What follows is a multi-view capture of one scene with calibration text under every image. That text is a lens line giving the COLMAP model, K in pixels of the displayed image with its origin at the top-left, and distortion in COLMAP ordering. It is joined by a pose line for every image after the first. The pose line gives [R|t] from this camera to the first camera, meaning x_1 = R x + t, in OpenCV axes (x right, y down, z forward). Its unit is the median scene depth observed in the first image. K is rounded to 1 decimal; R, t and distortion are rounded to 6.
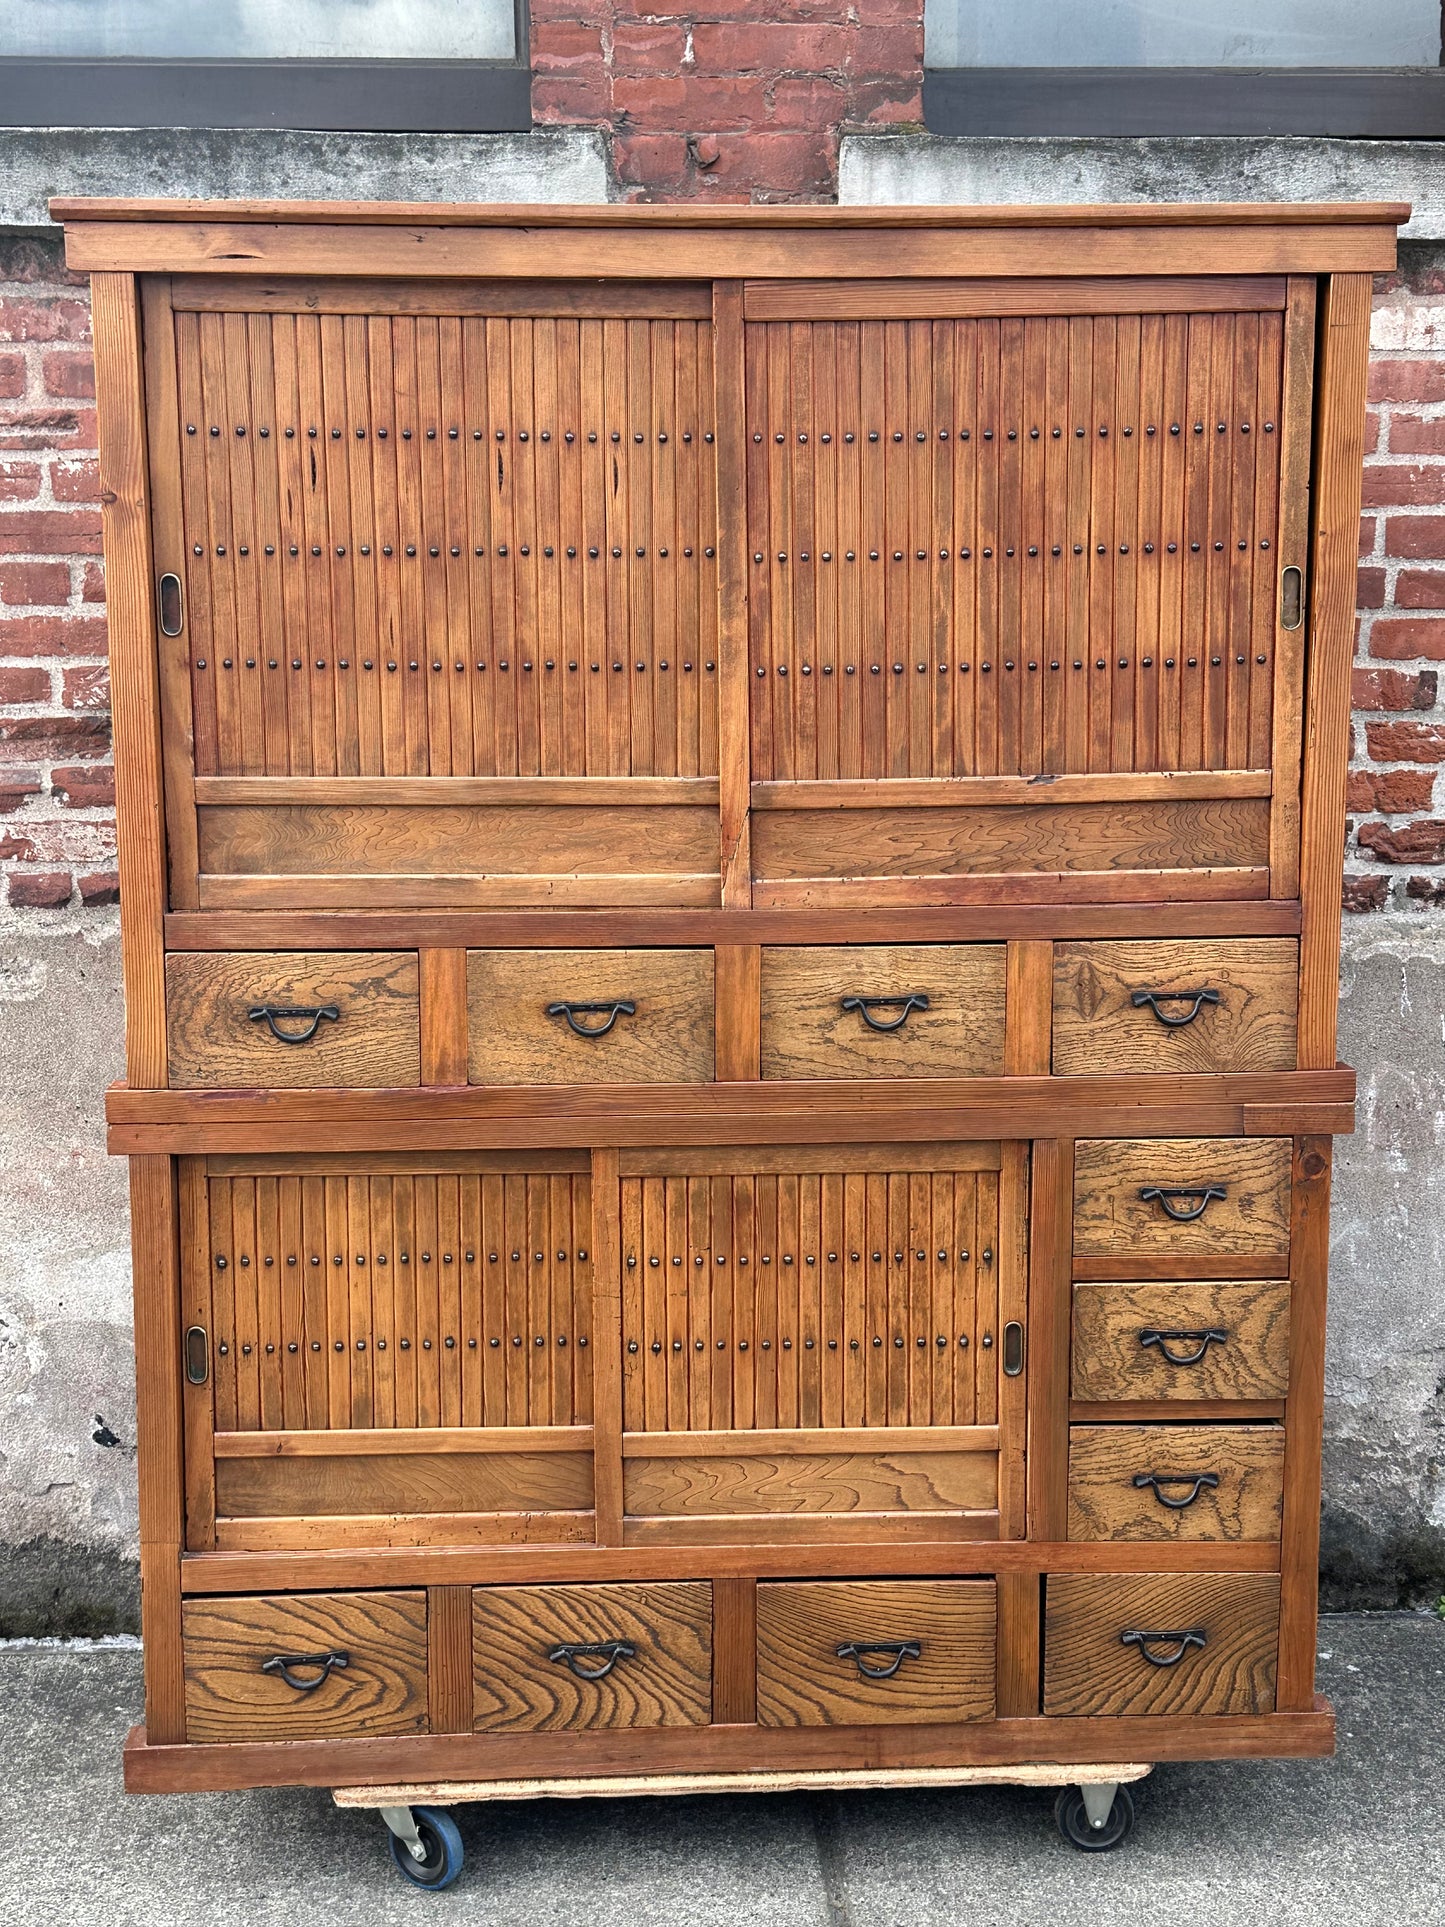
lens RADIAL K [[2393.8, 0, 719.5], [0, 2393.8, 970.0], [0, 0, 1]] dist [0.193283, -0.386351]
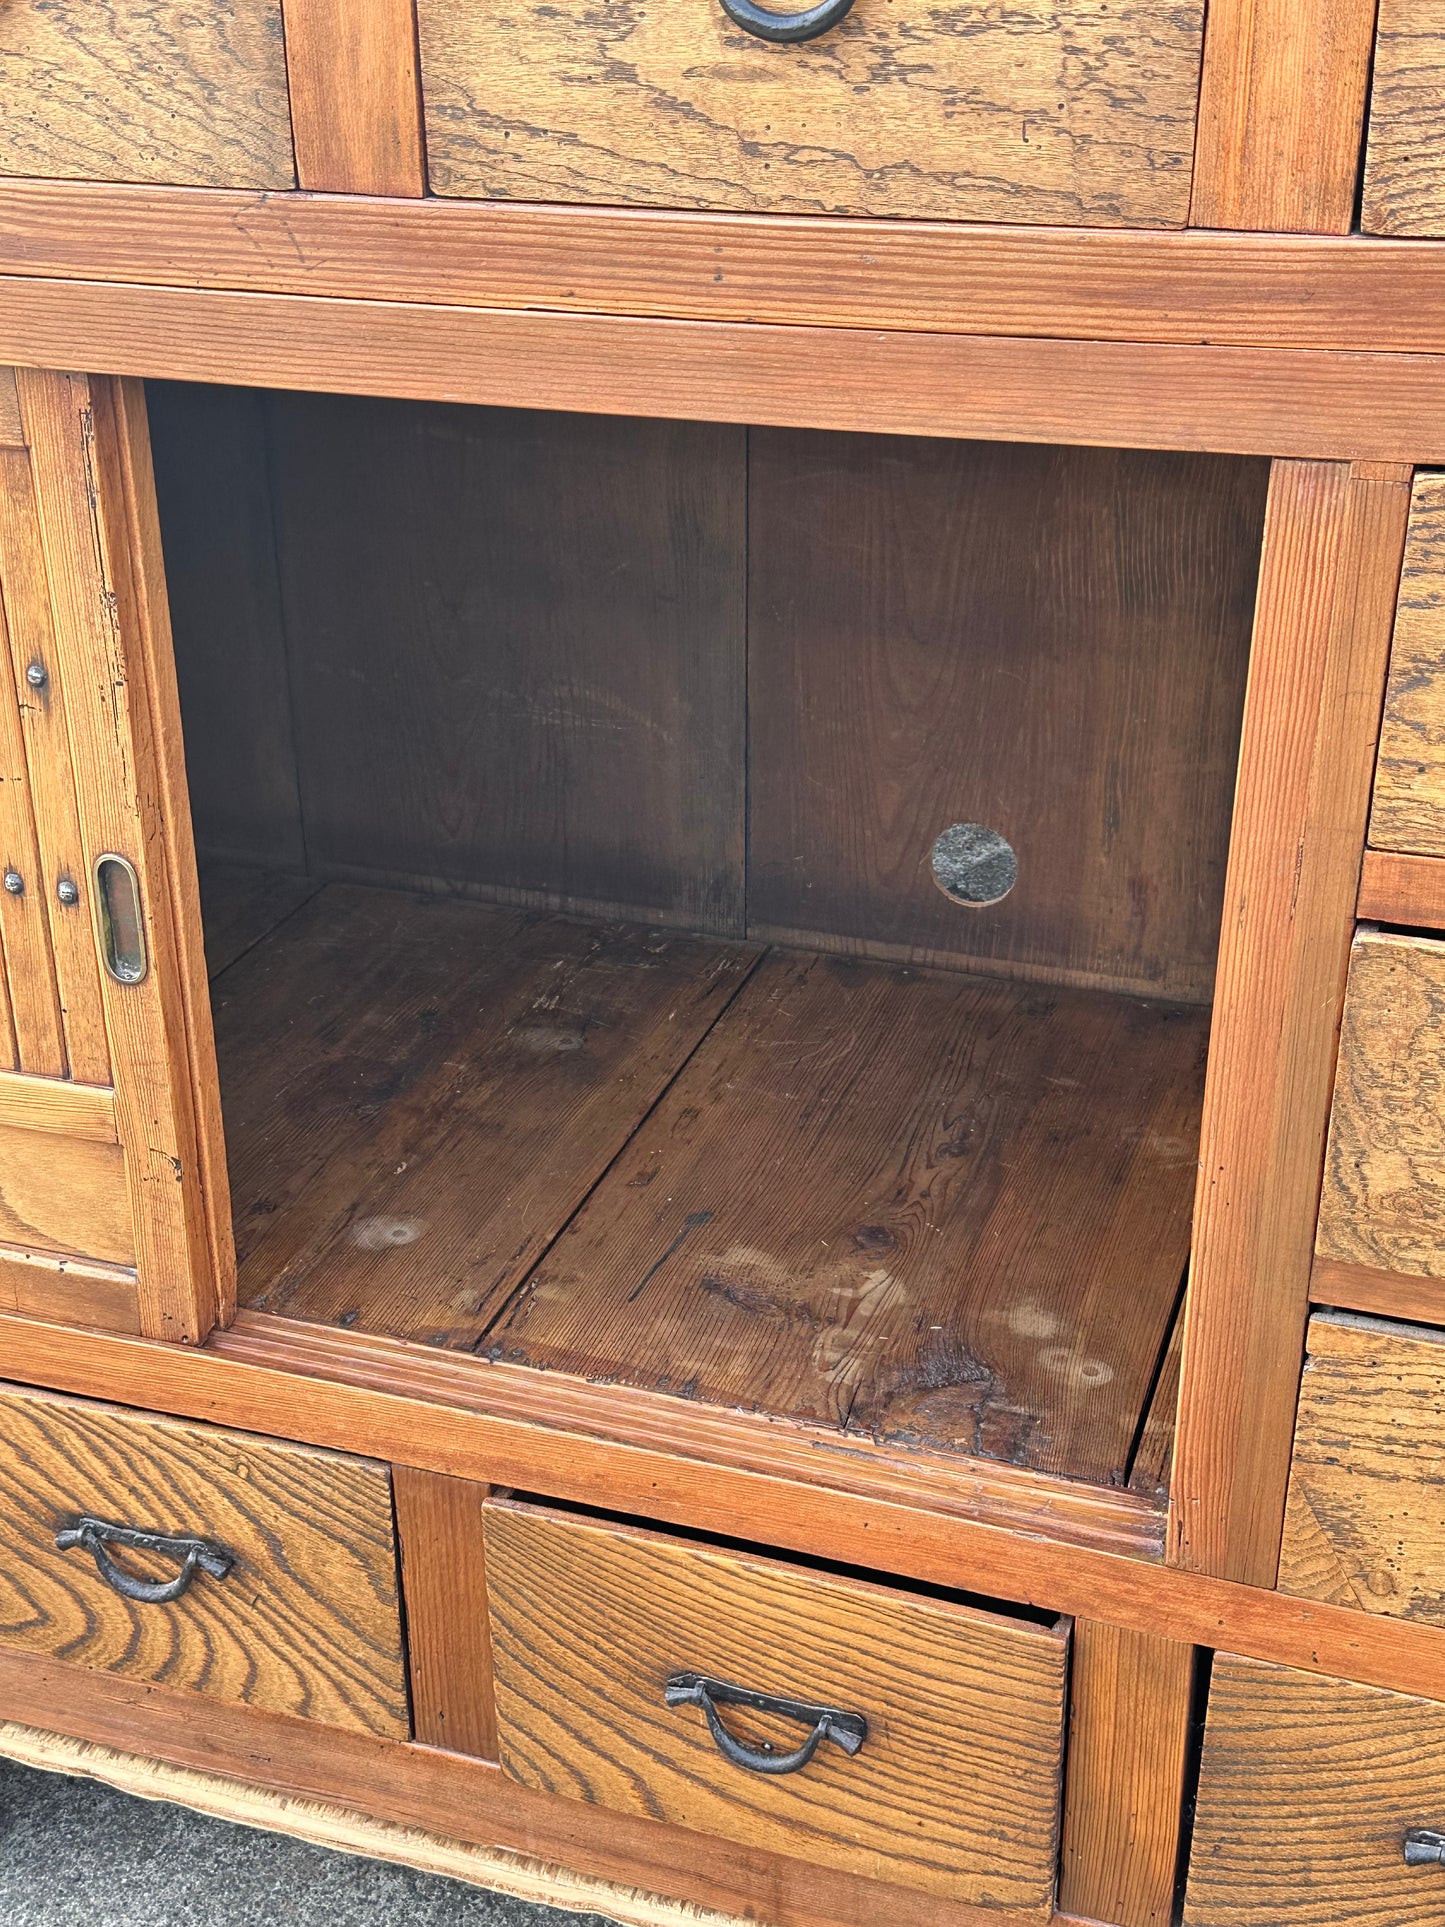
lens RADIAL K [[2397.2, 0, 719.7], [0, 2397.2, 942.4], [0, 0, 1]] dist [0.227635, -0.571489]
pose [[0.926438, 0.159544, -0.340965, 0.180212], [-0.053145, 0.952107, 0.301110, 0.040361], [0.372676, -0.260839, 0.890548, 0.690216]]
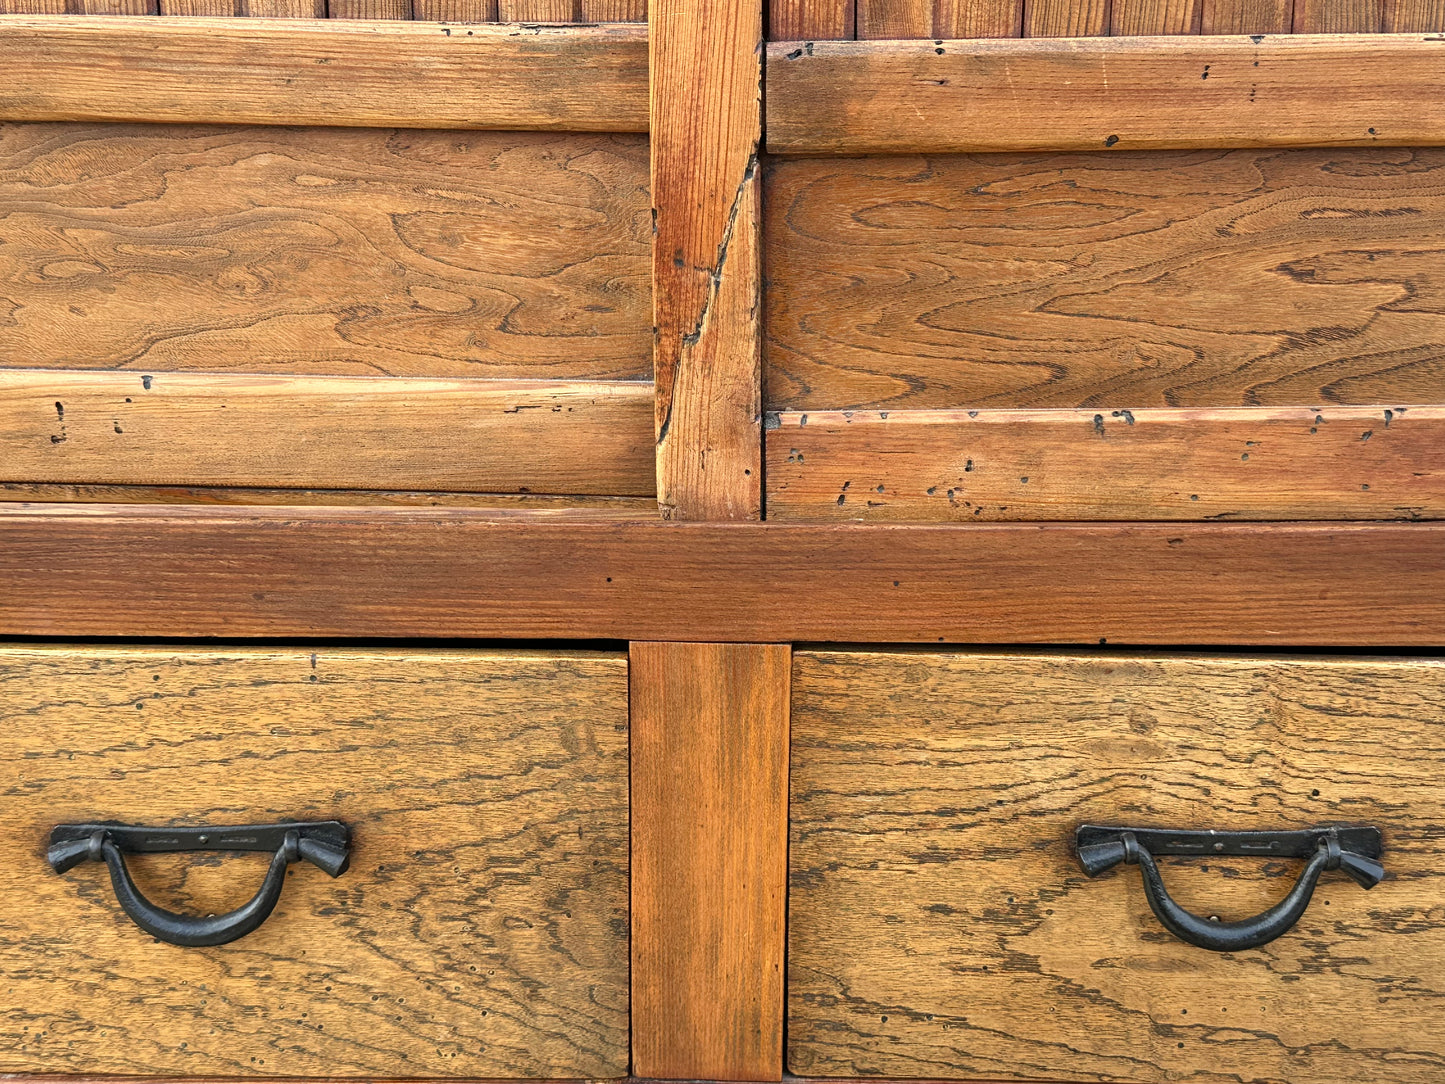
lens RADIAL K [[1795.7, 0, 722.5], [0, 1795.7, 542.0], [0, 0, 1]] dist [0.205076, -0.450885]
pose [[0.997359, 0.027537, -0.067200, 0.022607], [-0.018589, 0.991297, 0.130329, -0.048999], [0.070204, -0.128736, 0.989191, 0.777334]]
